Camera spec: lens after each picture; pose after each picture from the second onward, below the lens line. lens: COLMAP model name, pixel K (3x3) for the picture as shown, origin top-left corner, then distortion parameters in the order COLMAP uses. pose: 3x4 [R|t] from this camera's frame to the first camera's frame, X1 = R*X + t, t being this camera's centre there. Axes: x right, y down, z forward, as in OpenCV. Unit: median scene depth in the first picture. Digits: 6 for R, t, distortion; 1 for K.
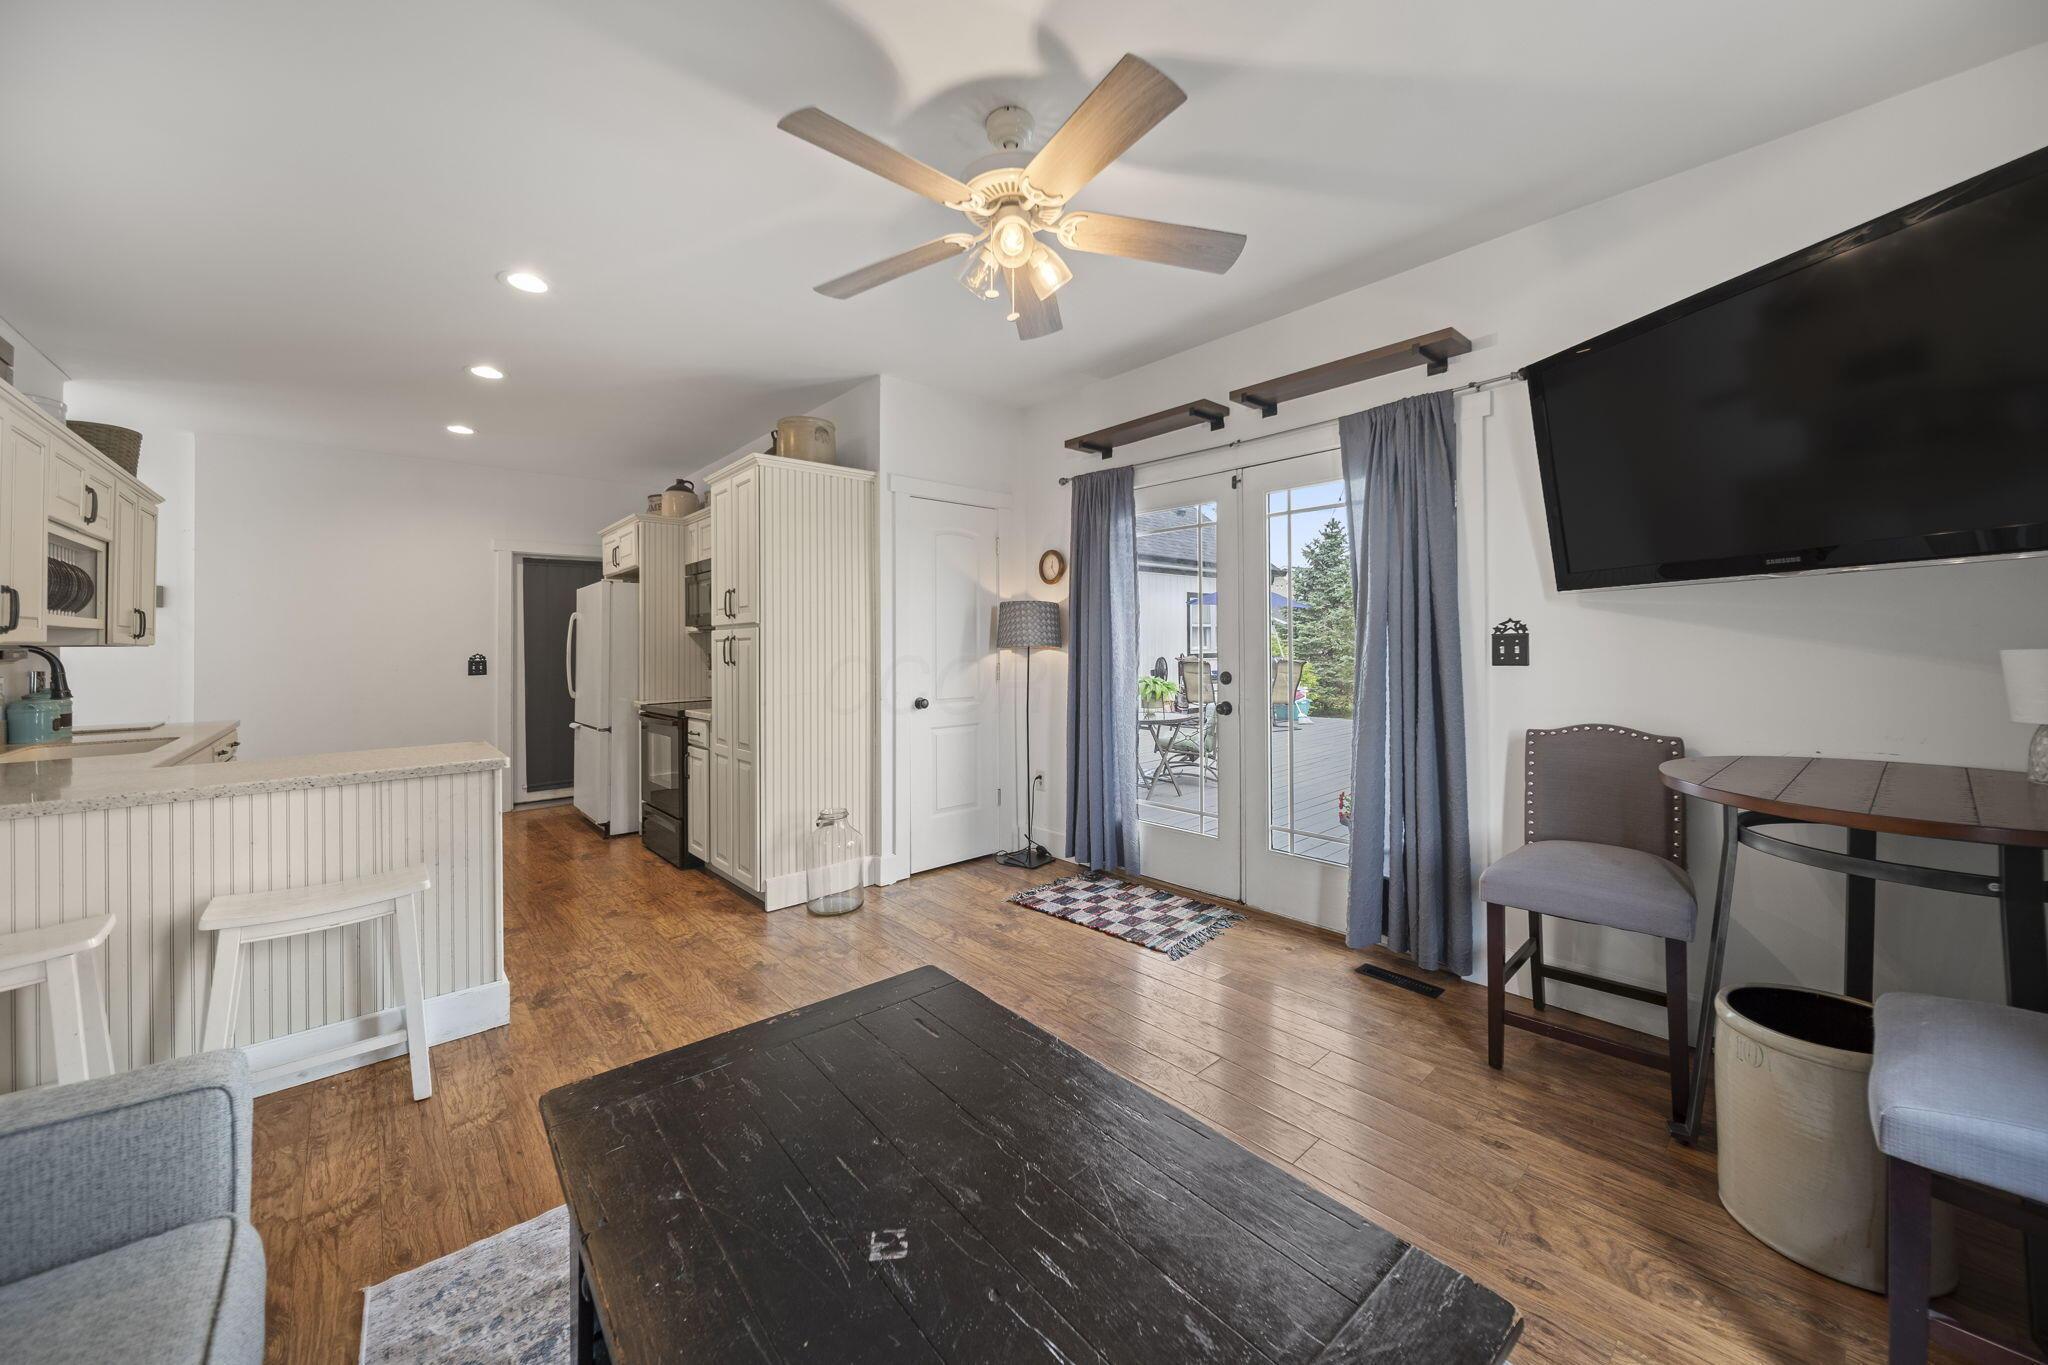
lens RADIAL K [[733.4, 0, 990.4], [0, 733.4, 637.6], [0, 0, 1]] dist [0.000419, -0.002356]
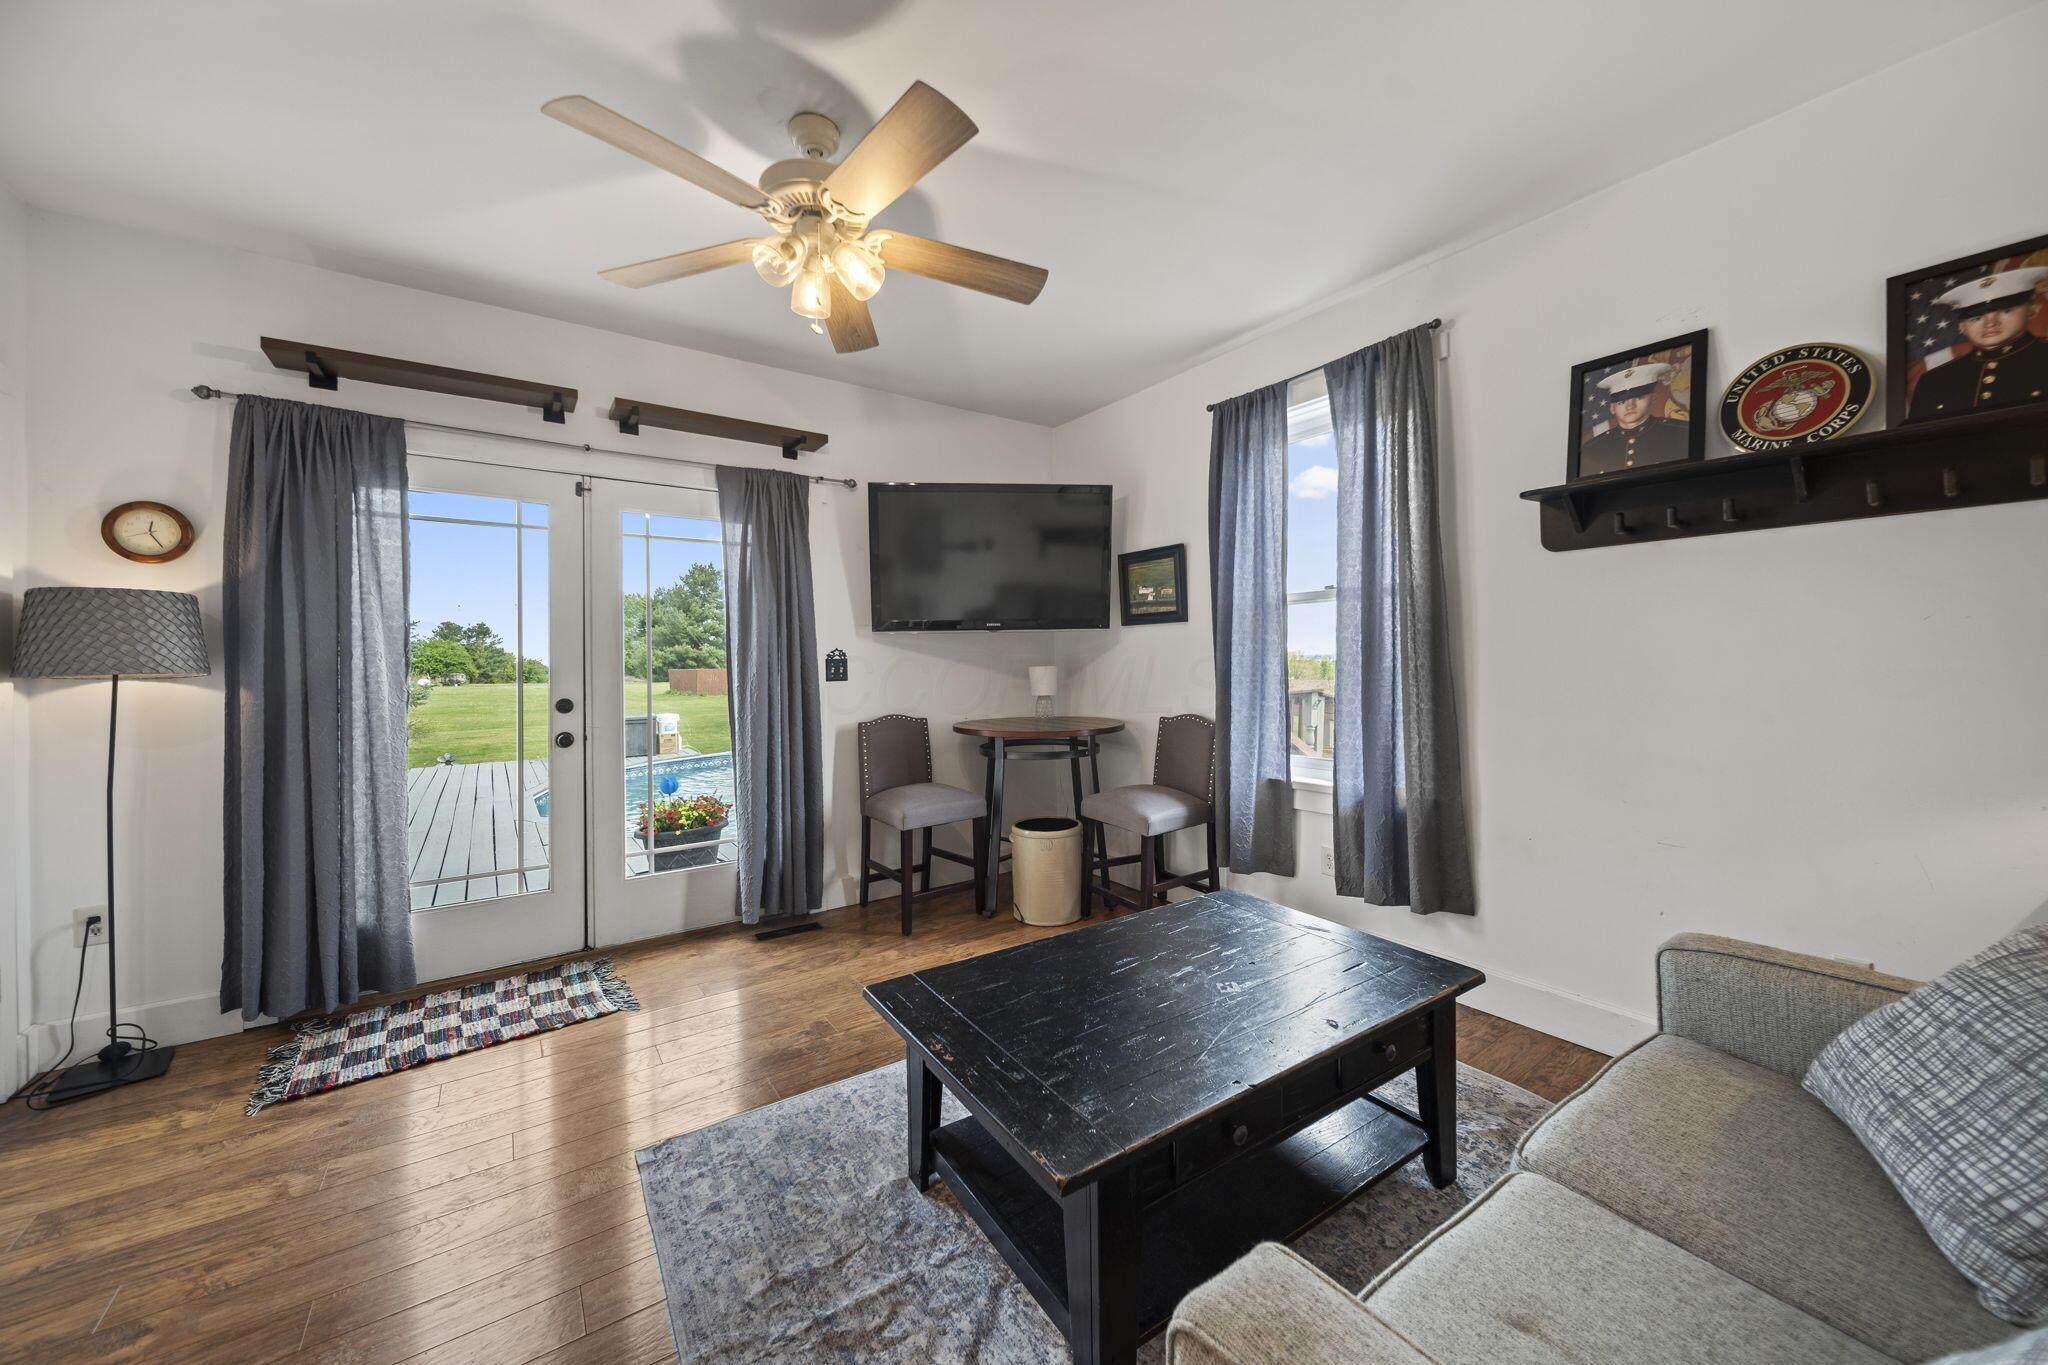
lens RADIAL K [[733.4, 0, 1055.9], [0, 733.4, 661.9], [0, 0, 1]] dist [0.000419, -0.002356]
pose [[0.085046, 0.011003, 0.996316, -0.540462], [0.002235, 0.999934, -0.011234, 0.014254], [-0.996375, 0.003183, 0.085015, 0.347822]]
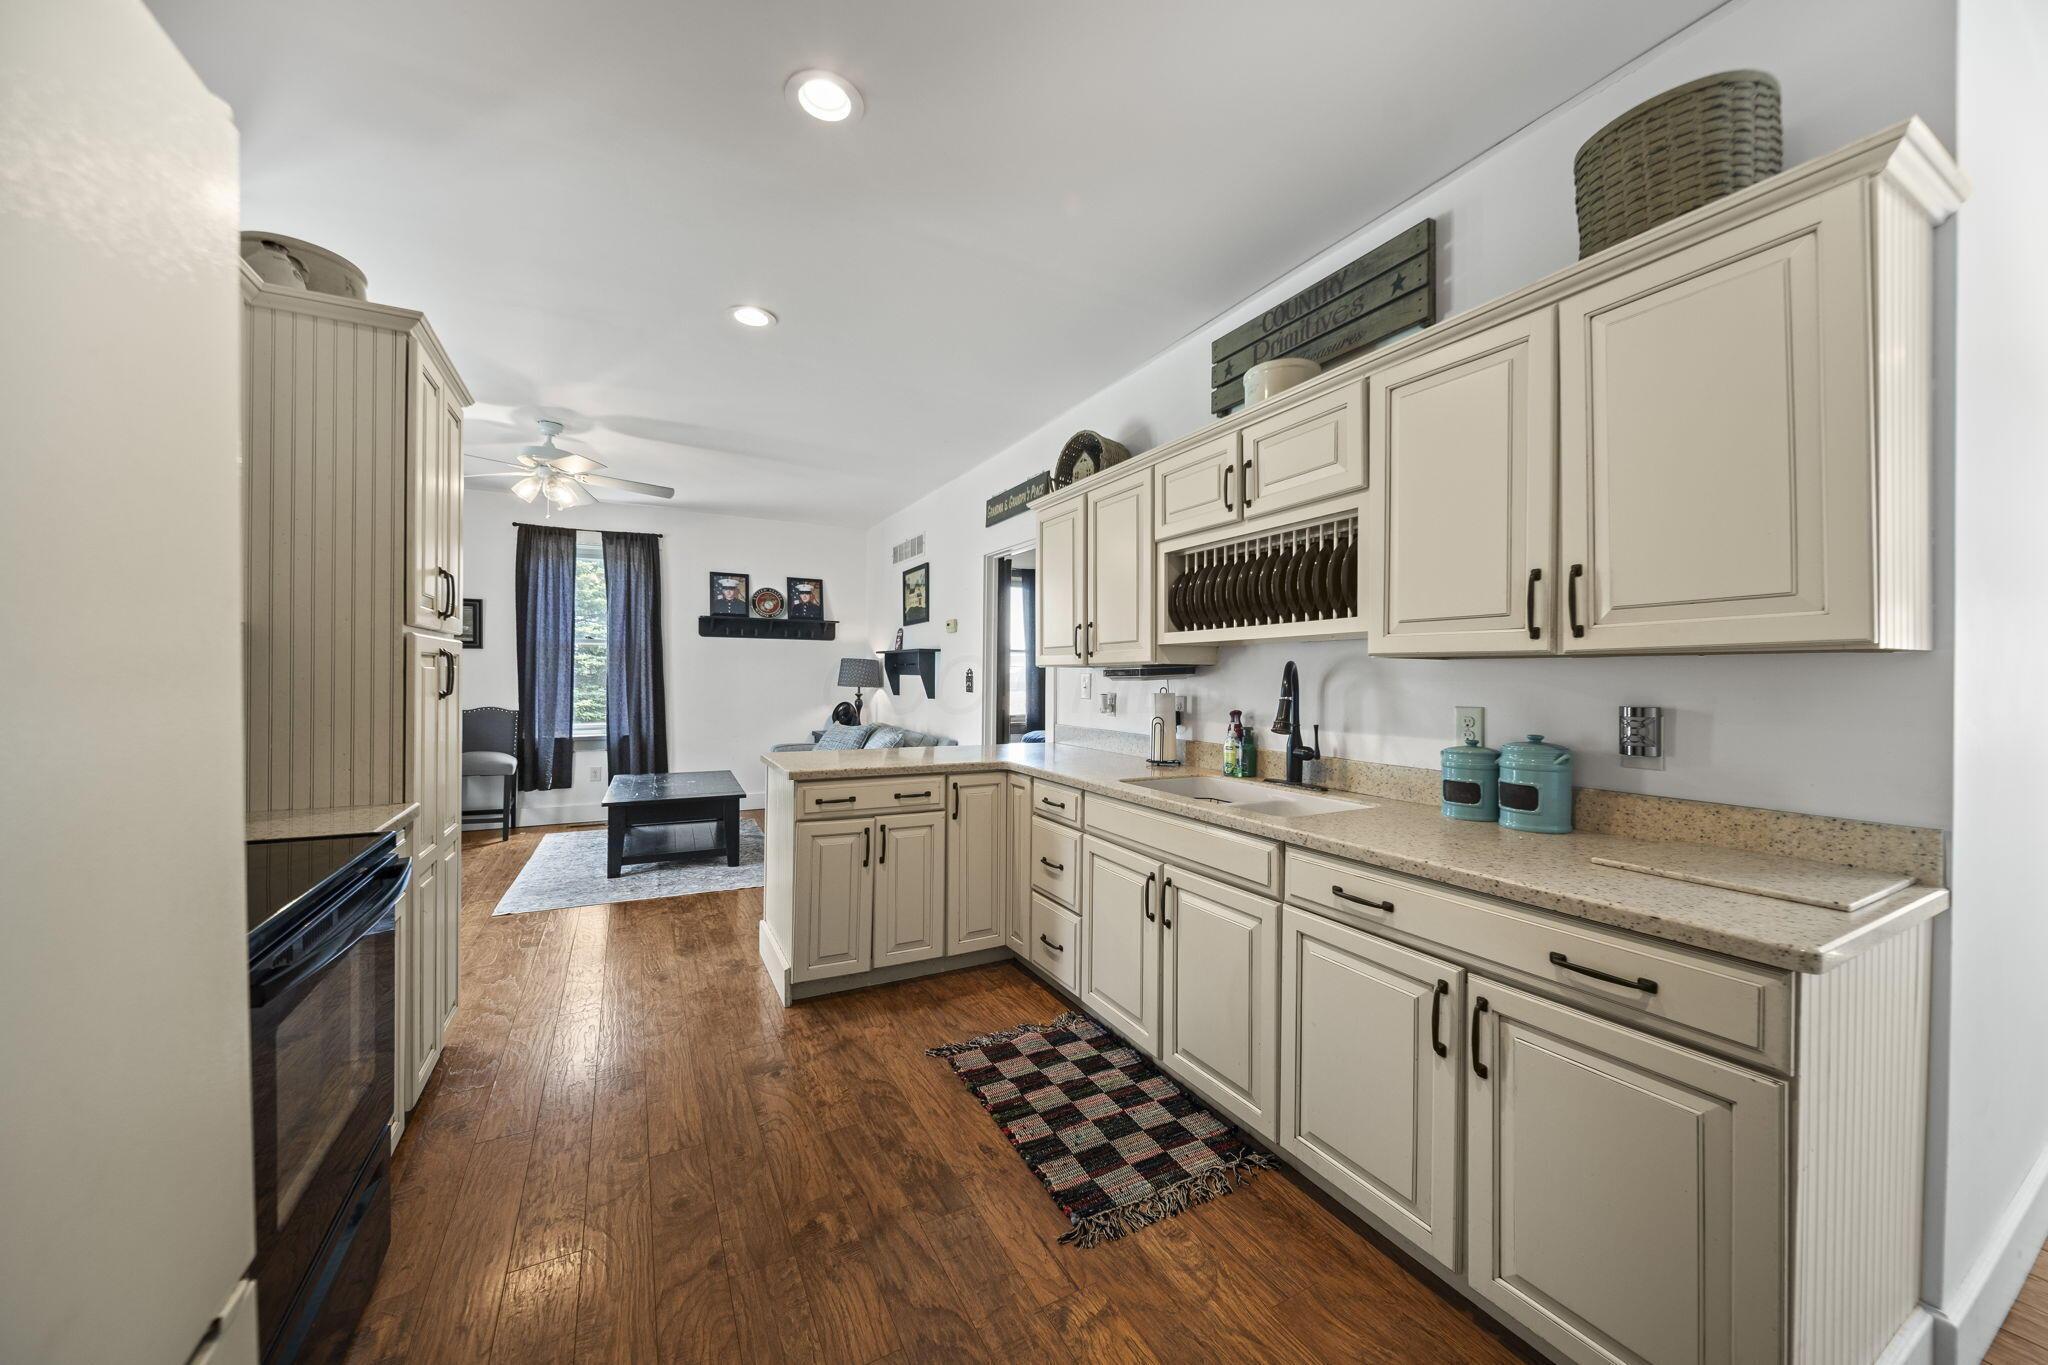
lens RADIAL K [[733.4, 0, 1013.5], [0, 733.4, 676.6], [0, 0, 1]] dist [0.000419, -0.002356]
pose [[-0.976316, 0.004851, 0.216297, -1.027881], [0.002638, 0.999941, -0.010518, 0.030067], [-0.216335, -0.009699, -0.976271, 1.671026]]
